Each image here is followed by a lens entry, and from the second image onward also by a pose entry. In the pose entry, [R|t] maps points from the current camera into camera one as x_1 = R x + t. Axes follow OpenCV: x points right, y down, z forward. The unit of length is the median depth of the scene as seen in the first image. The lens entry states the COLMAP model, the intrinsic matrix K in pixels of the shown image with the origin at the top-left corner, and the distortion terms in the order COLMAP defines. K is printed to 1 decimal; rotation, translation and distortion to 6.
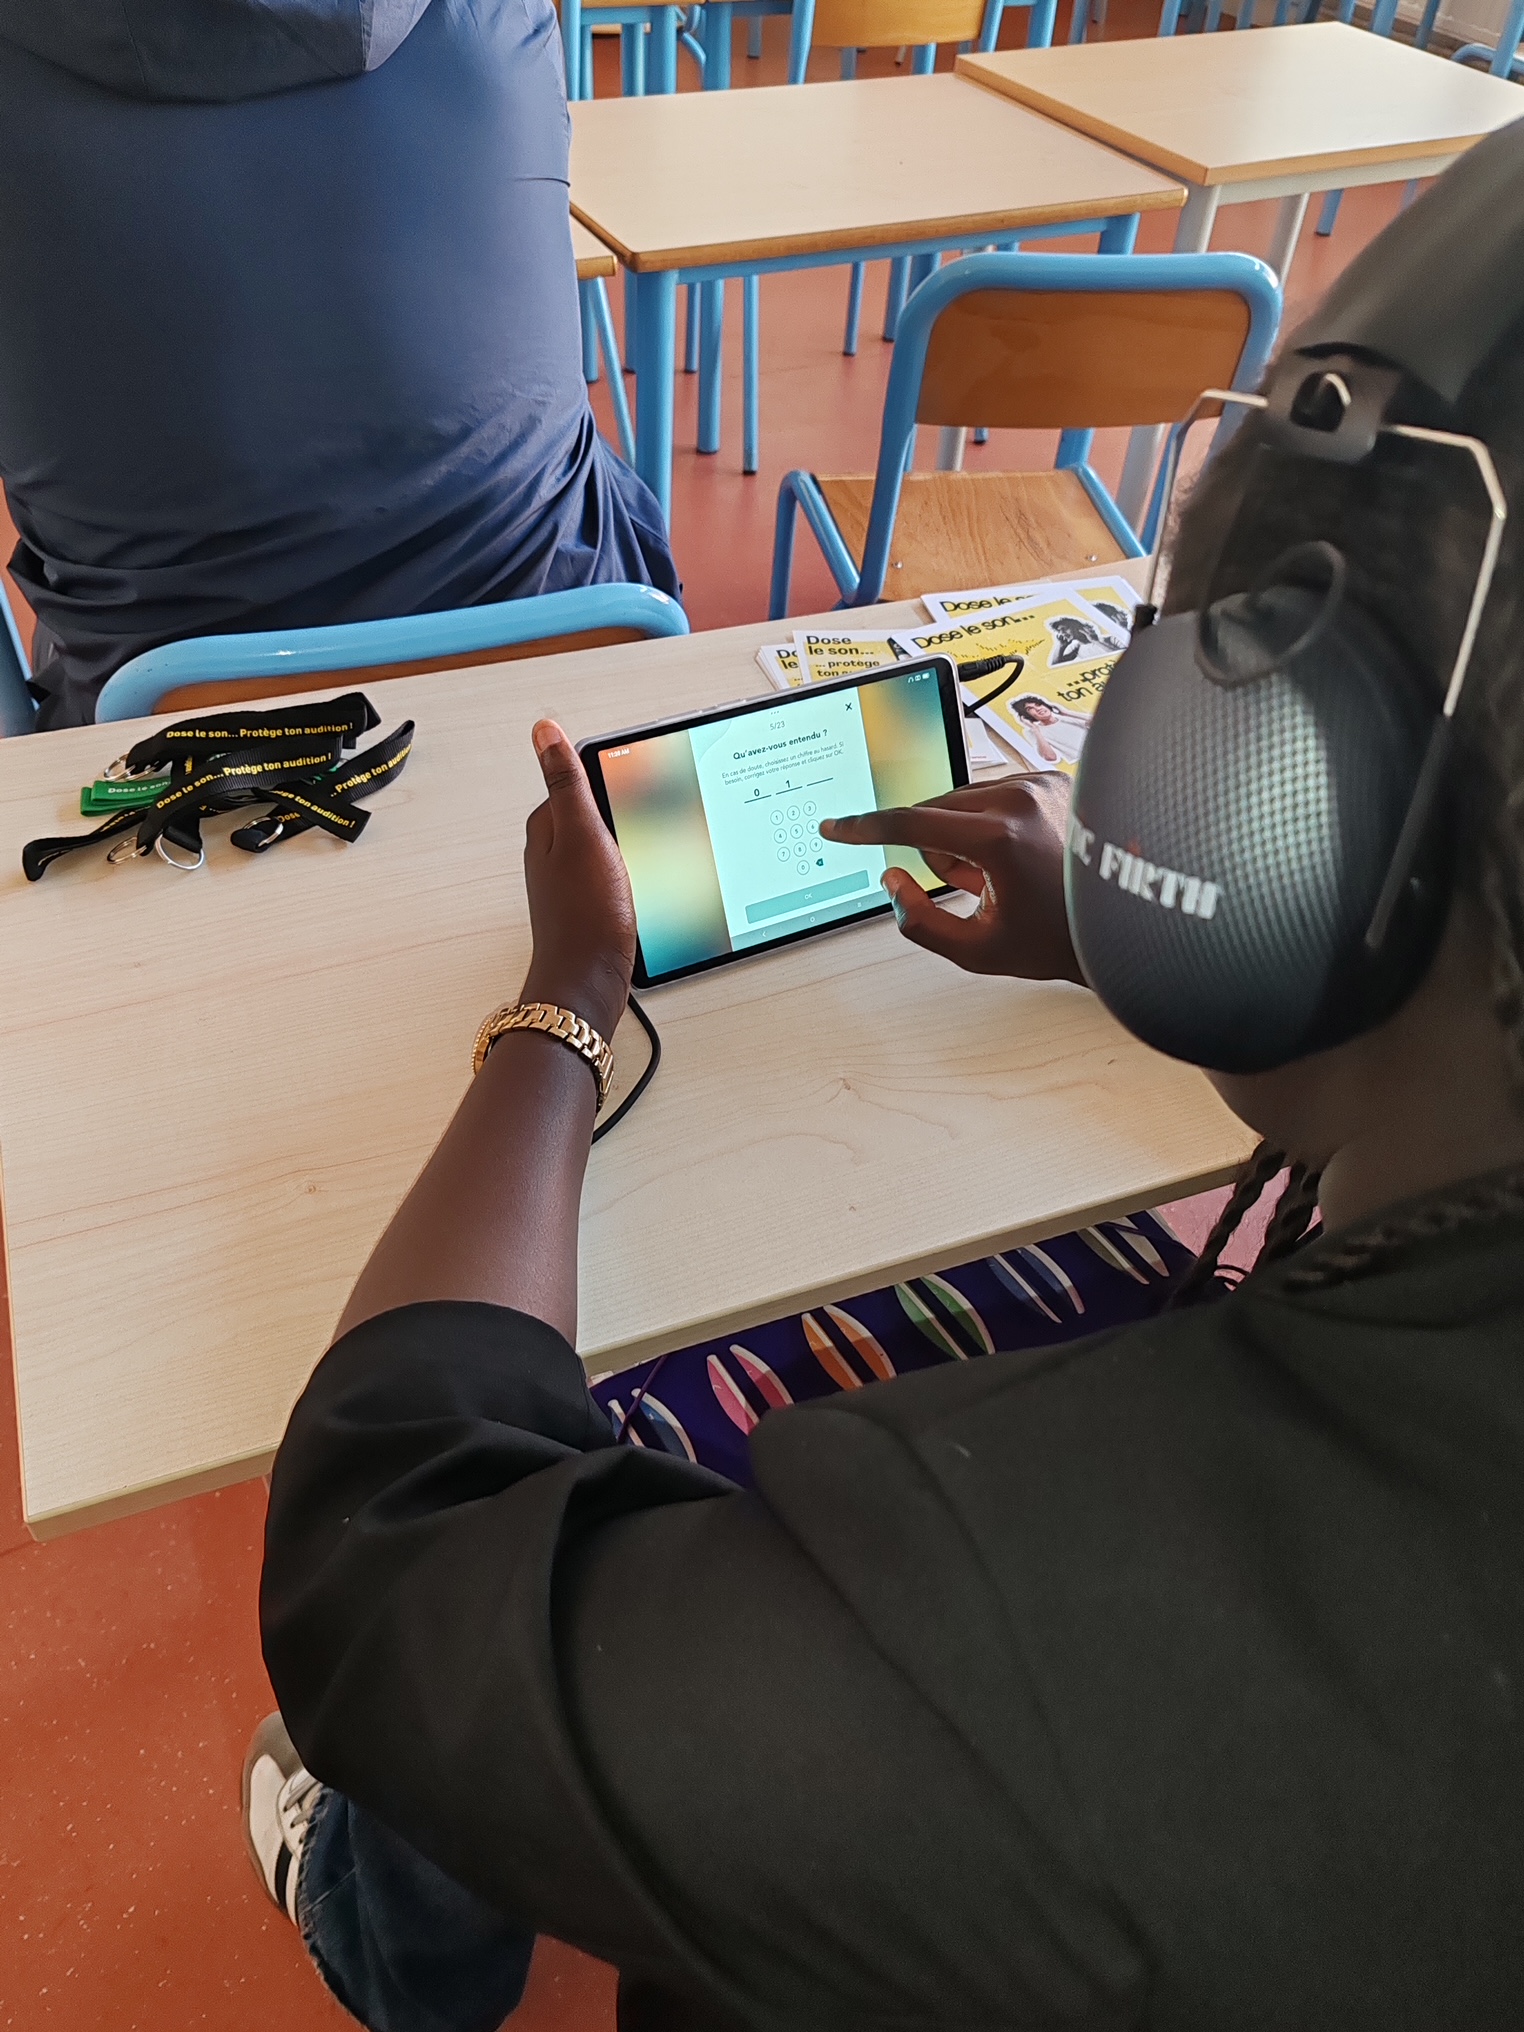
lens RADIAL K [[1594.1, 0, 762.0], [0, 1594.1, 1016.0], [0, 0, 1]] dist [0.098912, -0.123383]
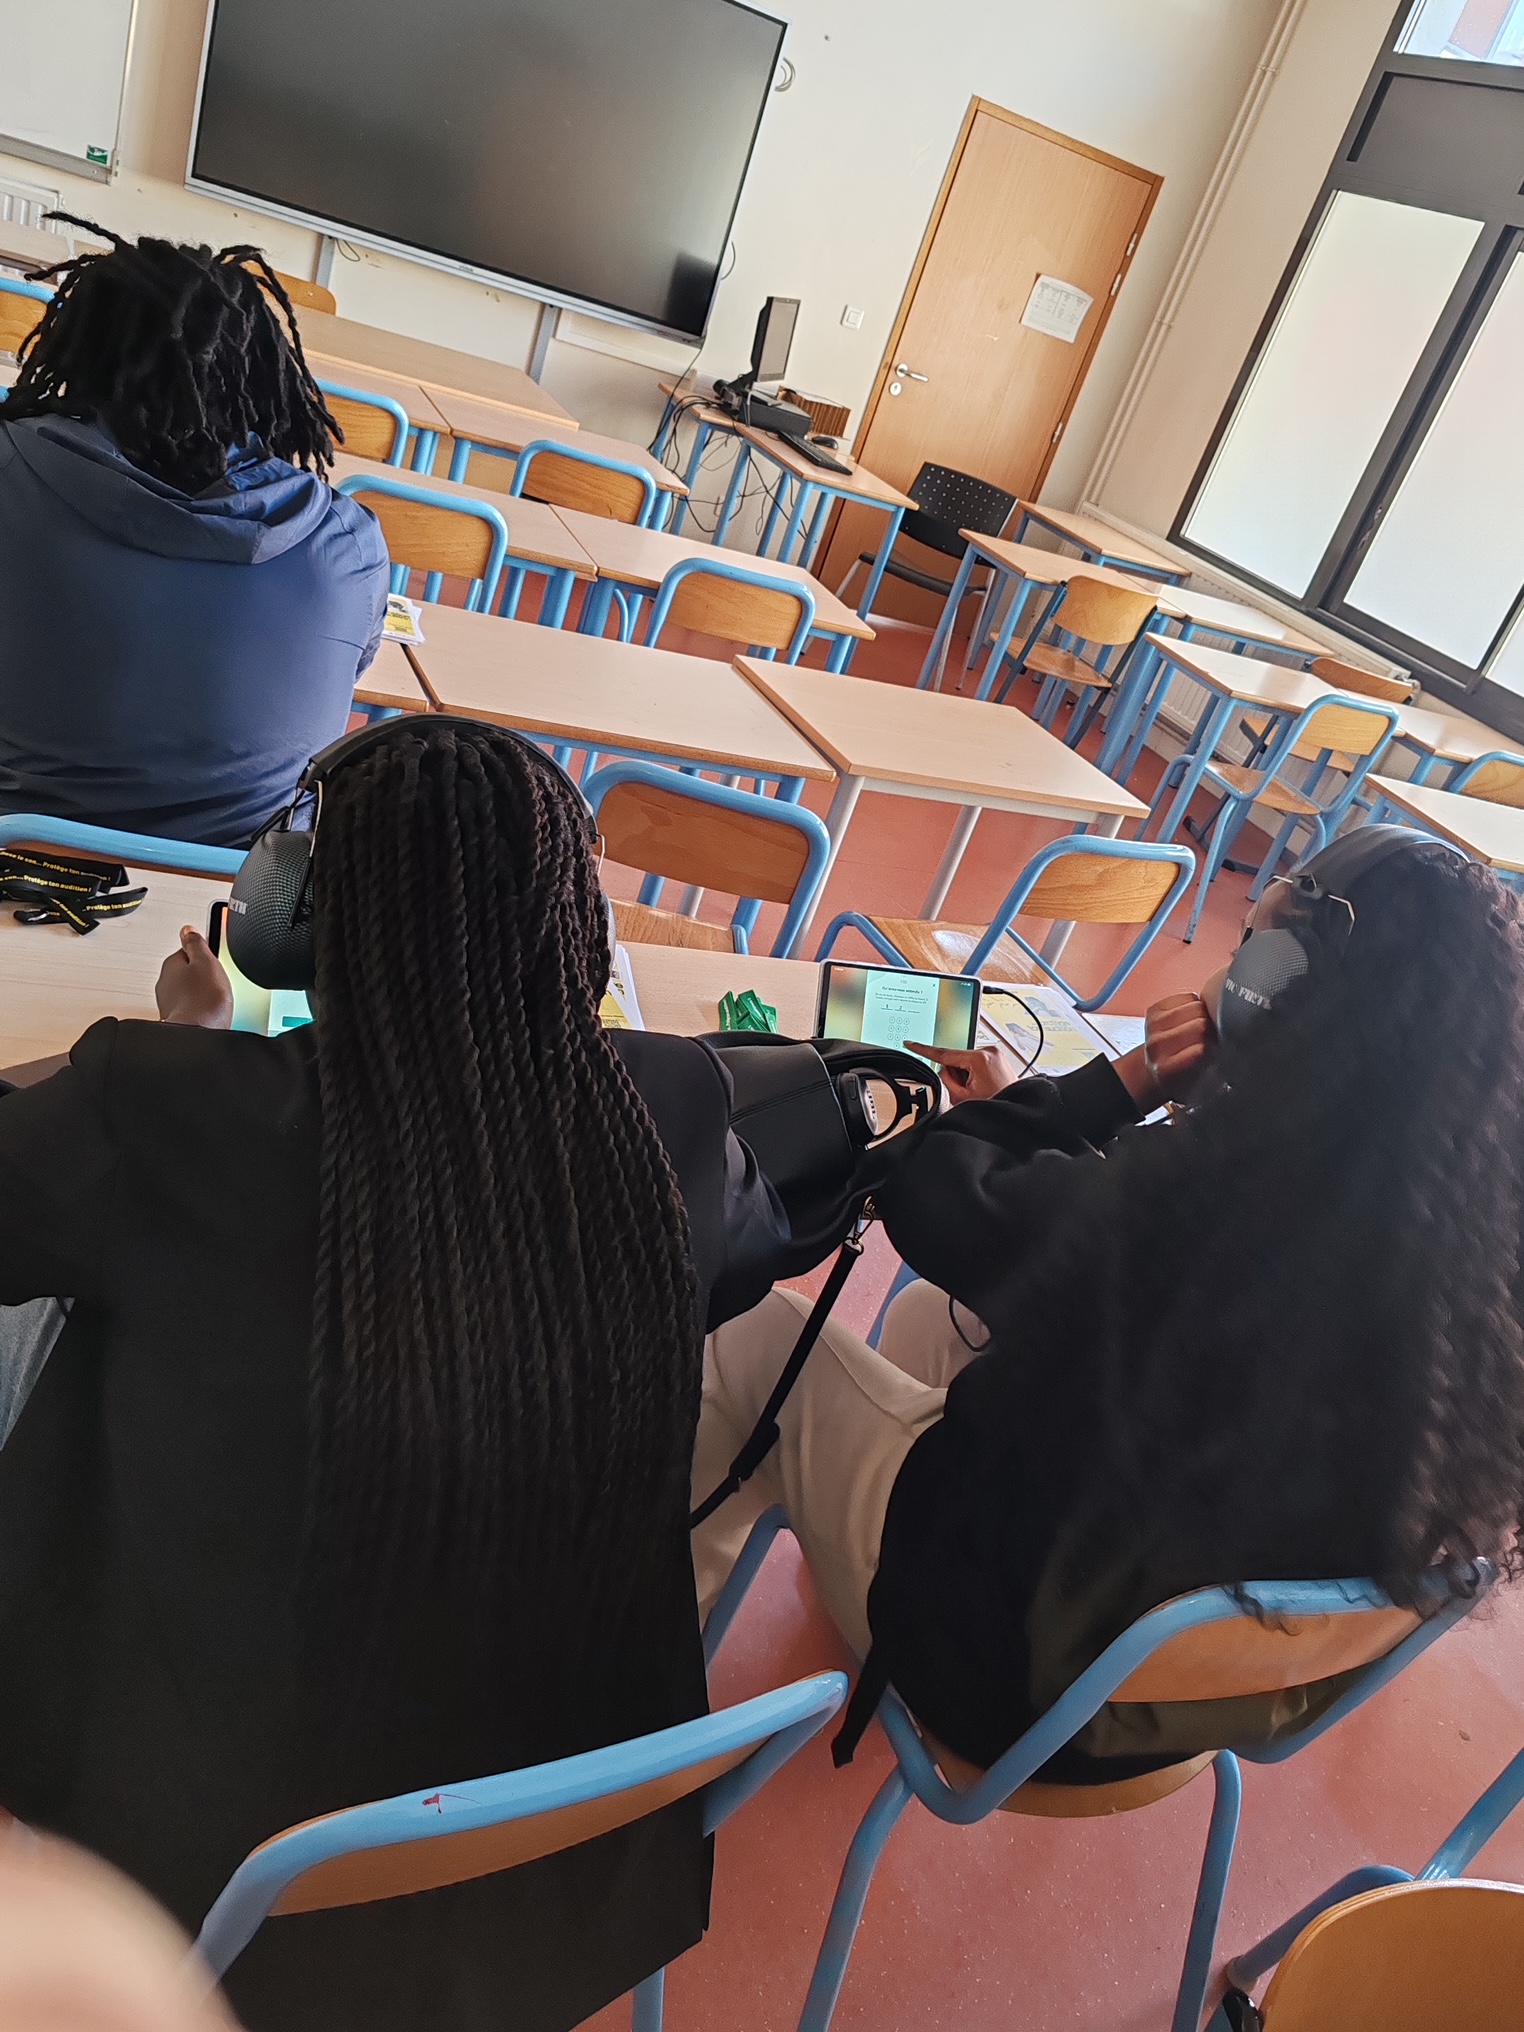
lens RADIAL K [[1594.1, 0, 762.0], [0, 1594.1, 1016.0], [0, 0, 1]] dist [0.098912, -0.123383]
pose [[0.963950, 0.263108, 0.039694, 0.341873], [-0.241082, 0.926732, -0.288180, 0.252544], [-0.112608, 0.268221, 0.956753, -0.612440]]
